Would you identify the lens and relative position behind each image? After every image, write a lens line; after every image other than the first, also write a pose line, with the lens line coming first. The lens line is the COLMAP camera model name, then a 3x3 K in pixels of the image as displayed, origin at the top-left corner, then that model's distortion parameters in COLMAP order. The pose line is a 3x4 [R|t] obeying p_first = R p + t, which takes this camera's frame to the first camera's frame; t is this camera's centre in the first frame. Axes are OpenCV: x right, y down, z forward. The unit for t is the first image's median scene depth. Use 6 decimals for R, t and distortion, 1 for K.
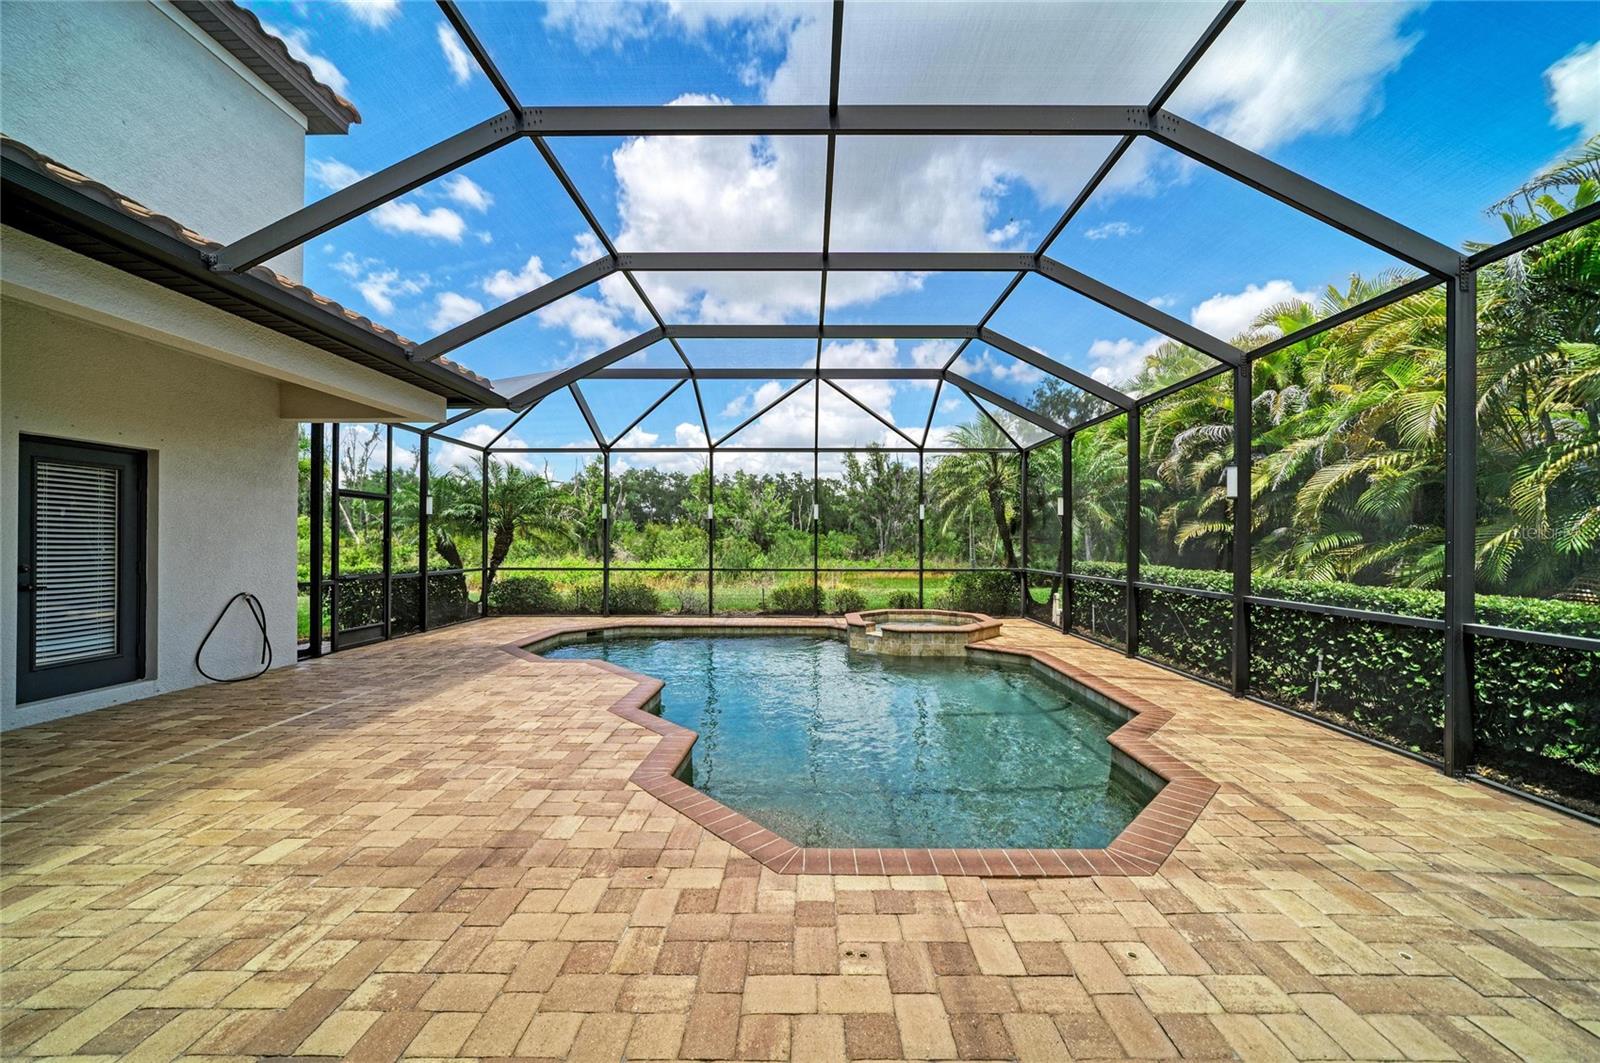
lens RADIAL K [[581.2, 0, 804.1], [0, 581.2, 536.8], [0, 0, 1]] dist [-0.017205, 0.004011]
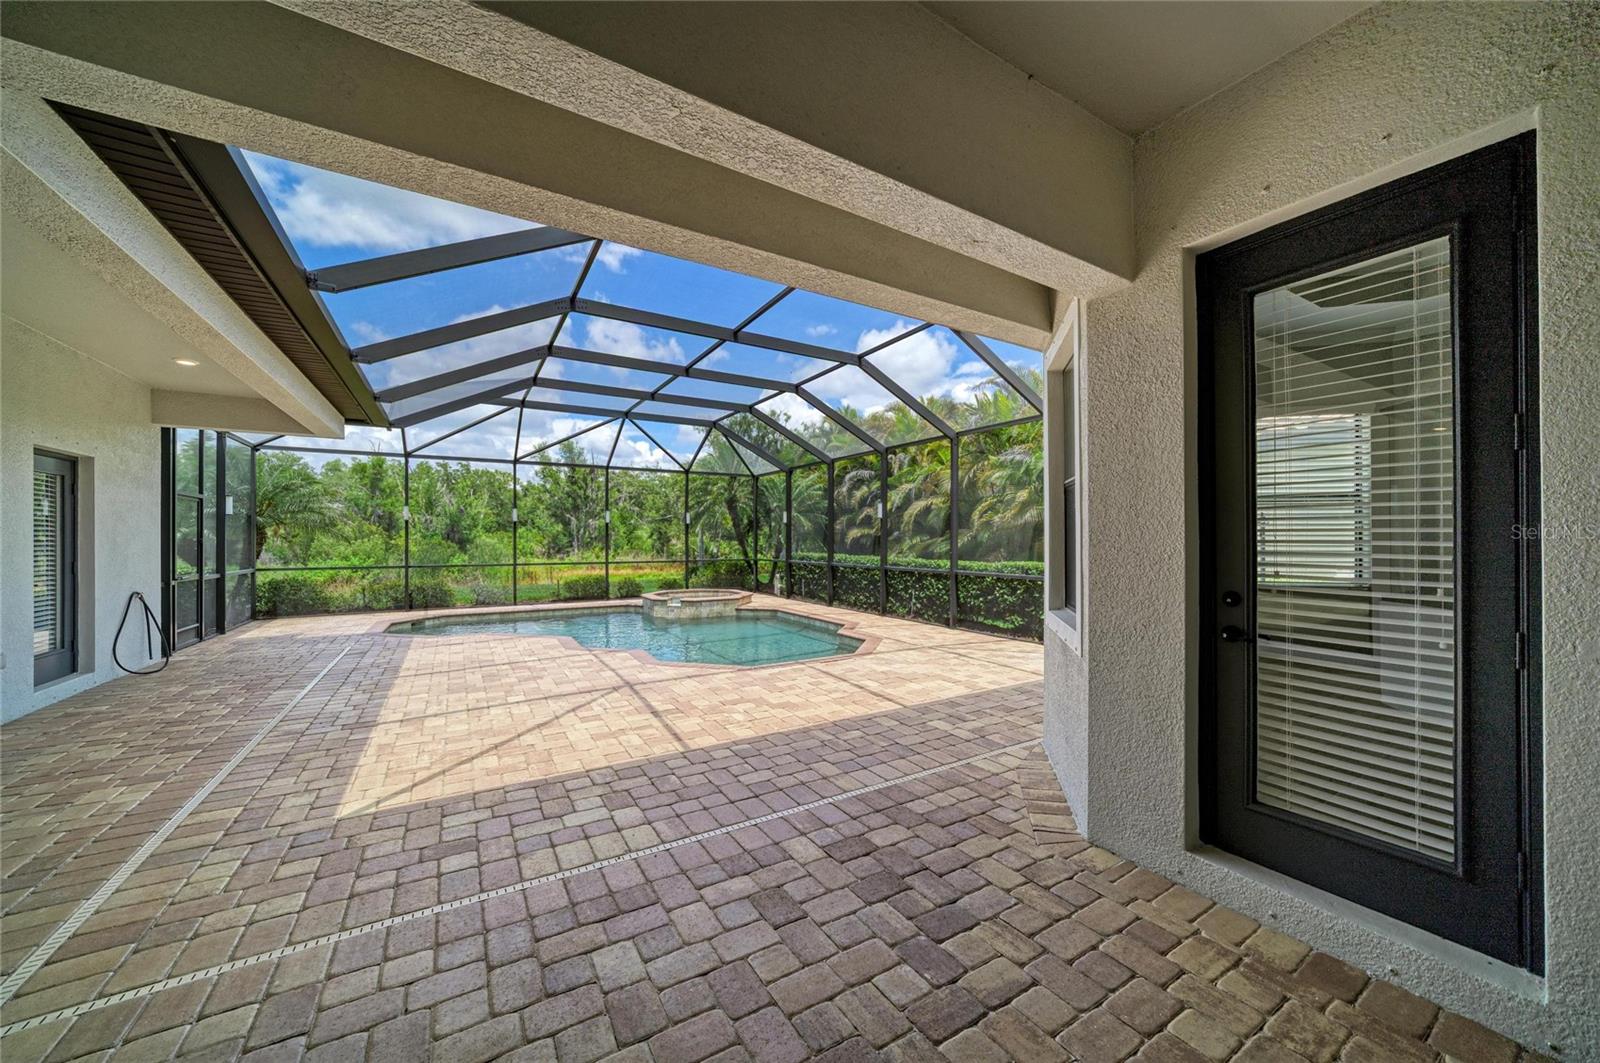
lens RADIAL K [[581.2, 0, 809.2], [0, 581.2, 534.7], [0, 0, 1]] dist [-0.017205, 0.004011]
pose [[0.849195, 0.001240, 0.528078, -0.381471], [-0.001493, 0.999999, 0.000053, -0.006412], [-0.528078, -0.000834, 0.849196, -0.420343]]
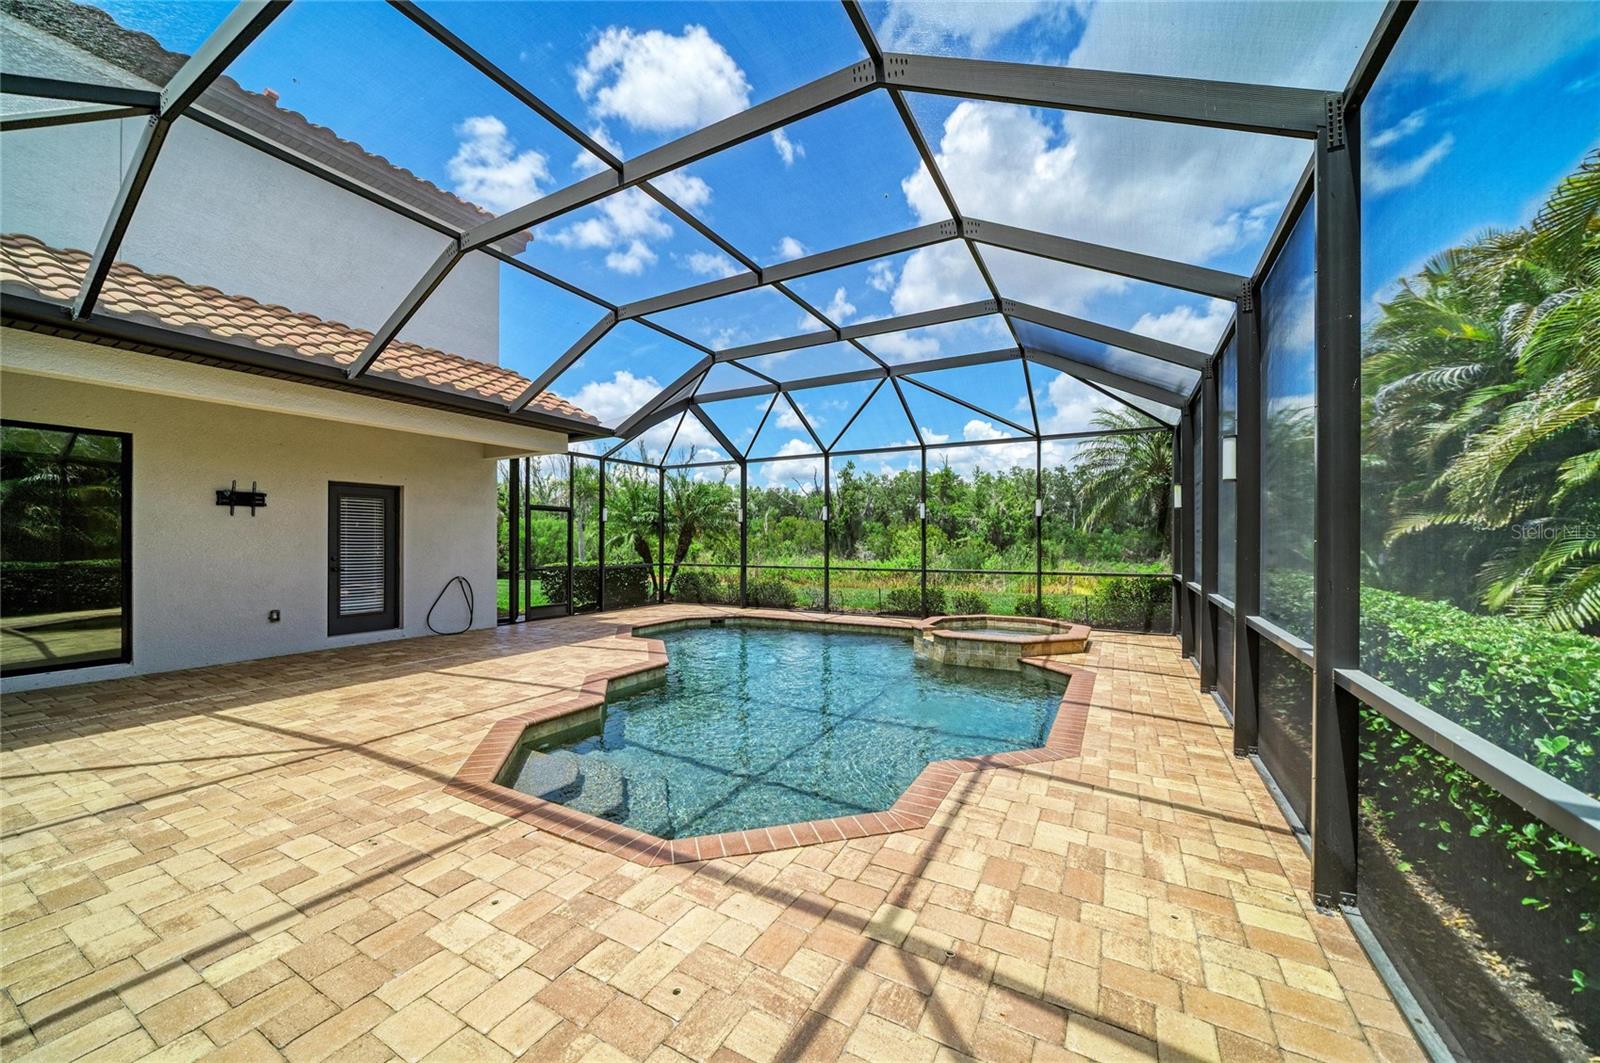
lens RADIAL K [[581.2, 0, 806.2], [0, 581.2, 539.5], [0, 0, 1]] dist [-0.017205, 0.004011]
pose [[0.883214, -0.004212, -0.468952, 0.424325], [0.006355, 0.999975, 0.002986, 0.000885], [0.468928, -0.005617, 0.883219, 0.071240]]
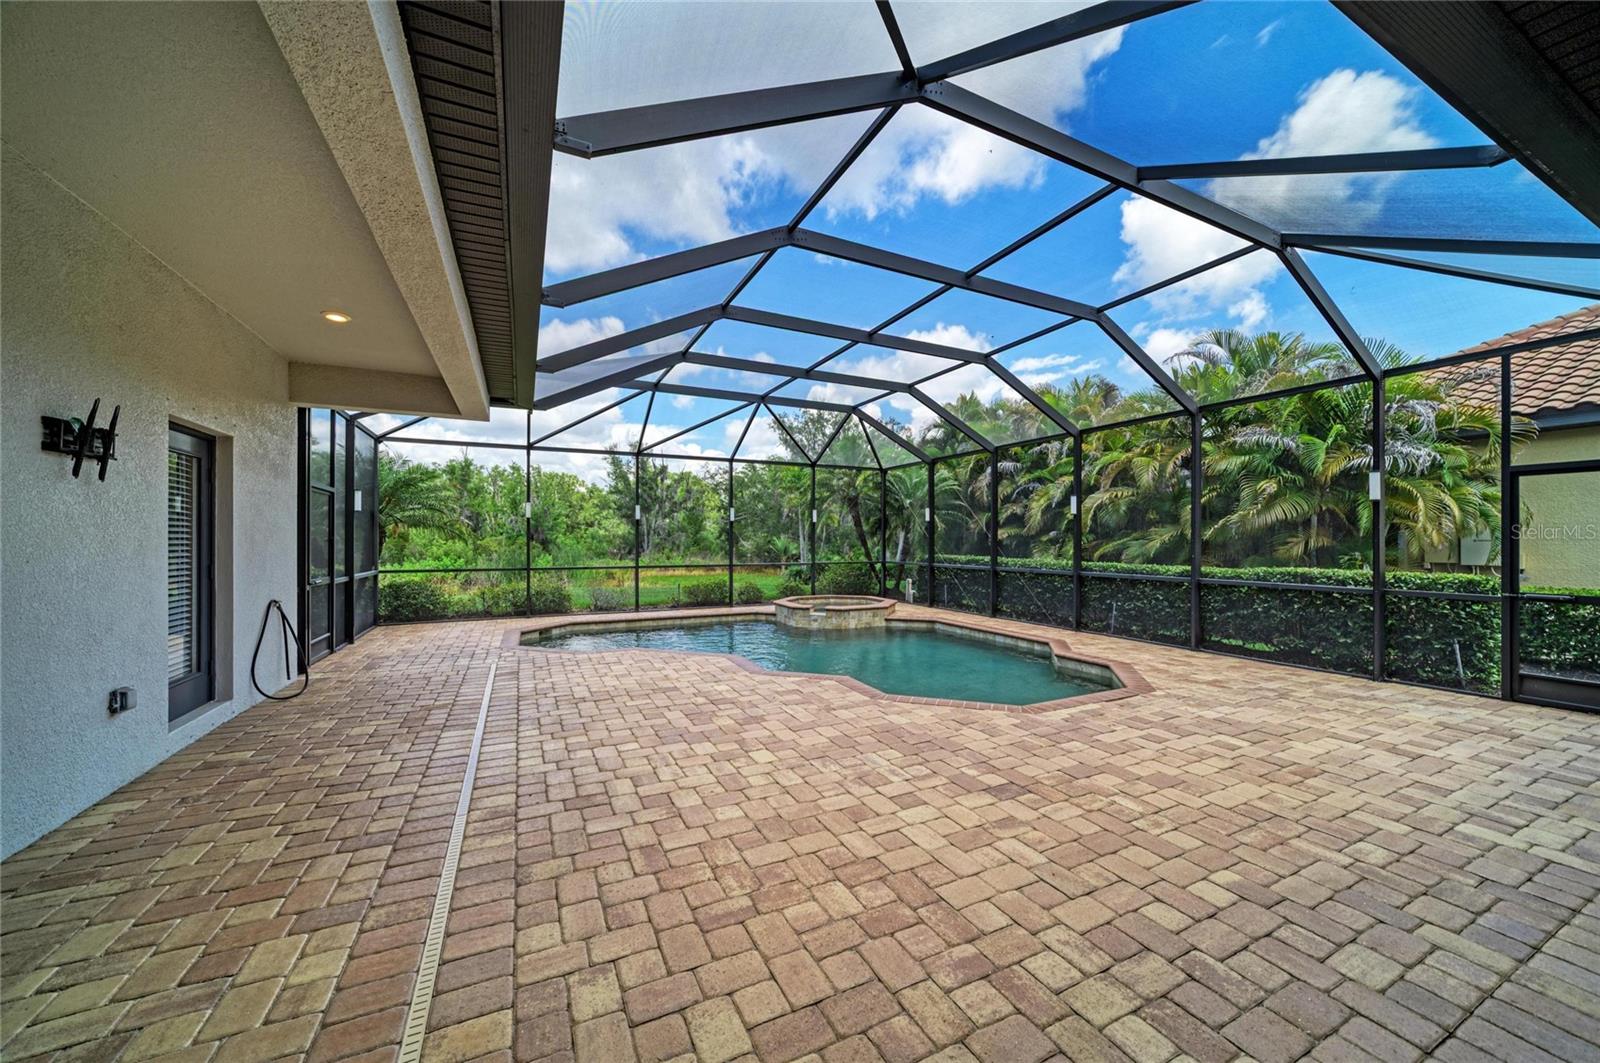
lens RADIAL K [[581.2, 0, 804.8], [0, 581.2, 535.1], [0, 0, 1]] dist [-0.017205, 0.004011]
pose [[0.894470, 0.002224, 0.447122, -0.505613], [-0.001704, 0.999997, -0.001567, -0.001382], [-0.447124, 0.000640, 0.894472, -0.119708]]
